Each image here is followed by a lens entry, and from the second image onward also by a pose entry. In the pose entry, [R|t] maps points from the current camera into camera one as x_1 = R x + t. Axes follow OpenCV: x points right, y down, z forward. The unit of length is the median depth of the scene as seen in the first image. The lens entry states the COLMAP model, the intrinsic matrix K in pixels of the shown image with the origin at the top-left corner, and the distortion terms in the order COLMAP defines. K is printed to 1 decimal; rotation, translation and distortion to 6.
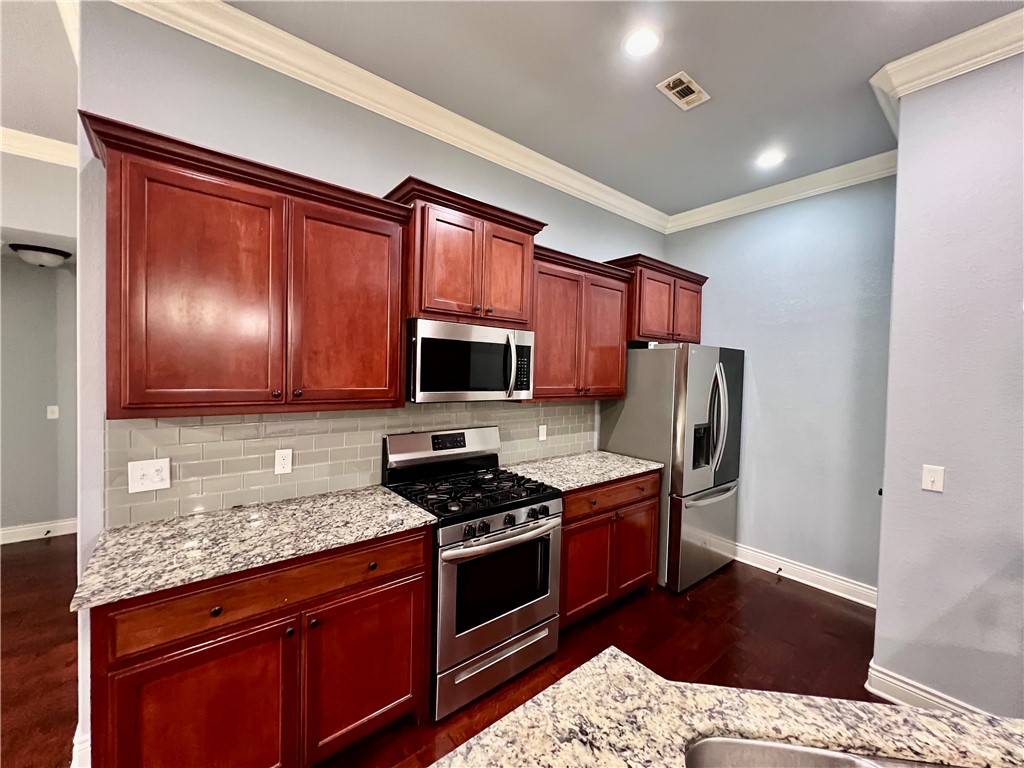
lens RADIAL K [[410.5, 0, 511.4], [0, 410.5, 381.9], [0, 0, 1]] dist [-0.003361, 0.000696]
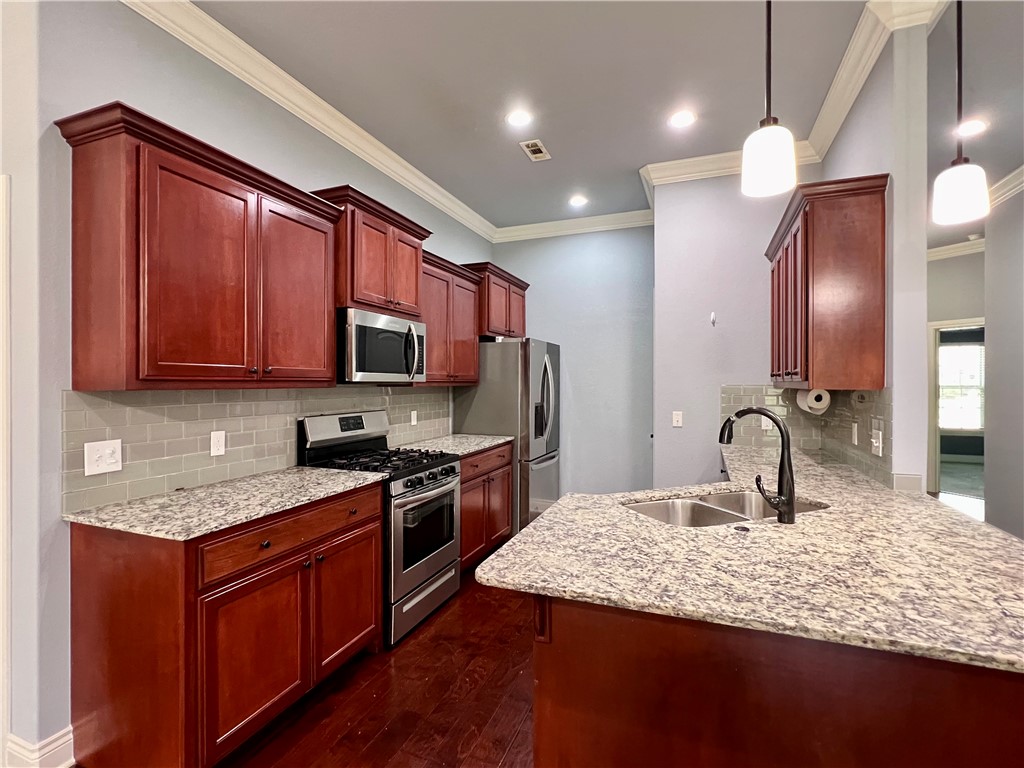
lens RADIAL K [[489.8, 0, 509.9], [0, 489.8, 382.7], [0, 0, 1]] dist [-0.002938, 0.000050]
pose [[0.873444, -0.024404, 0.486313, -0.460148], [0.033683, 0.999379, -0.010346, 0.074421], [-0.485758, 0.025417, 0.873724, -0.356139]]
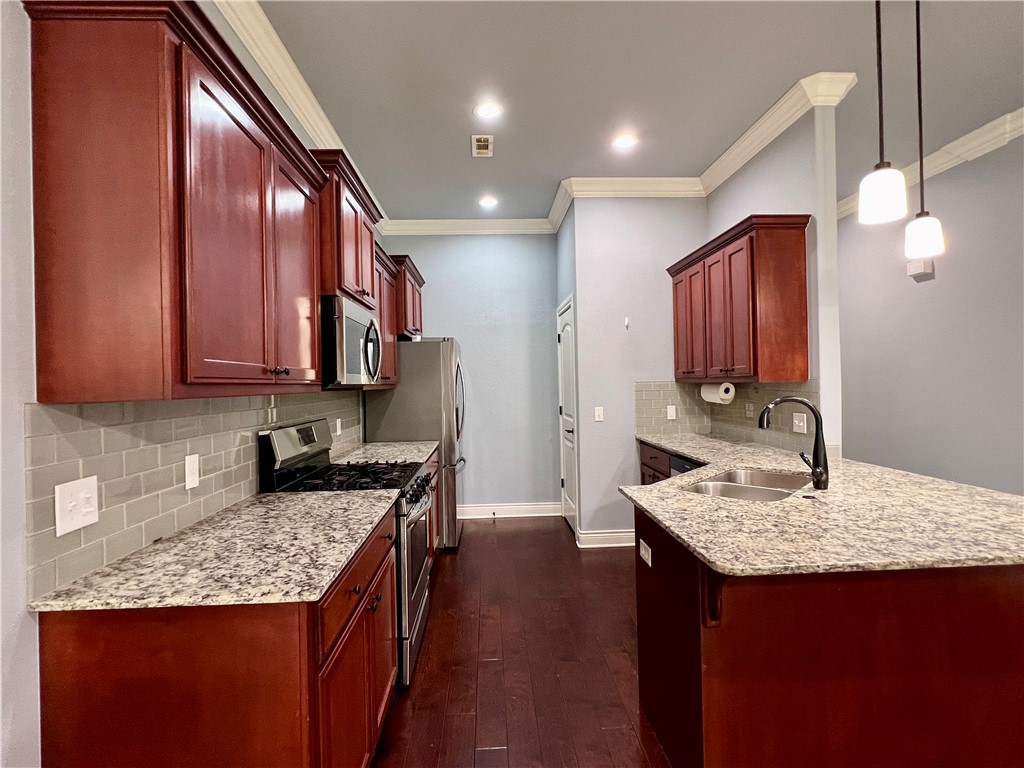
lens RADIAL K [[489.8, 0, 508.9], [0, 489.8, 381.6], [0, 0, 1]] dist [-0.002938, 0.000050]
pose [[0.598836, -0.034416, 0.800132, -0.821712], [0.056379, 0.998409, 0.000749, 0.058351], [-0.798885, 0.044662, 0.599823, 0.012305]]
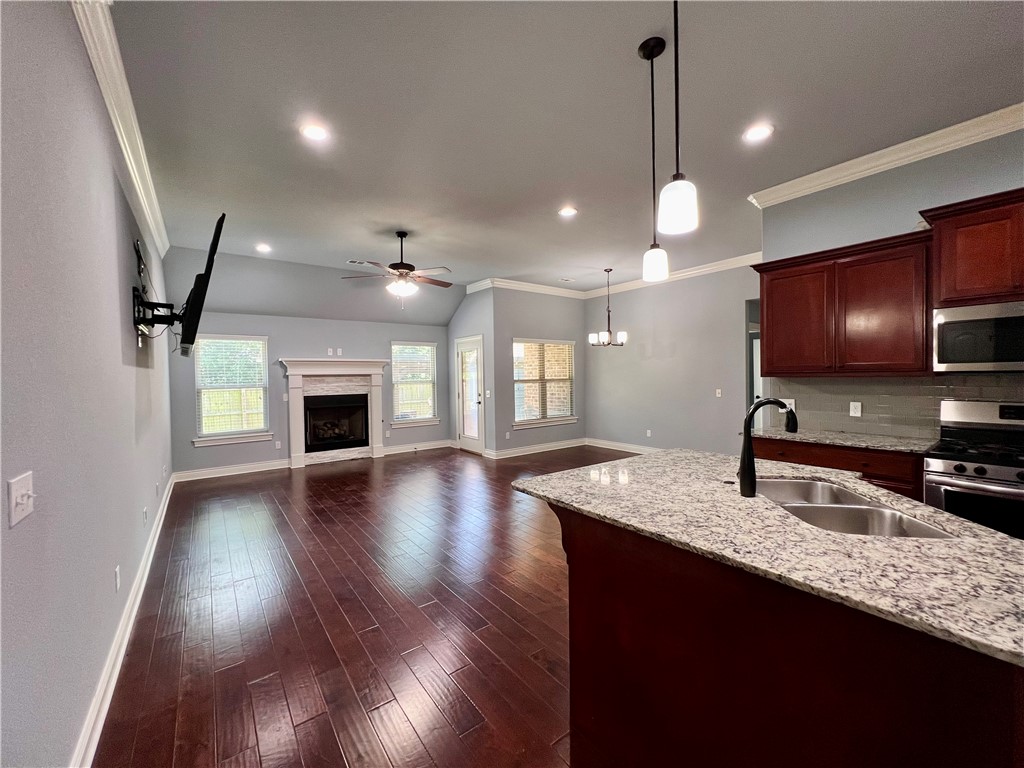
lens RADIAL K [[410.5, 0, 510.2], [0, 410.5, 381.7], [0, 0, 1]] dist [-0.003361, 0.000696]
pose [[-0.043125, -0.007293, -0.999043, 1.055209], [-0.011211, 0.999914, -0.006816, 0.097905], [0.999007, 0.010907, -0.043203, -0.299690]]
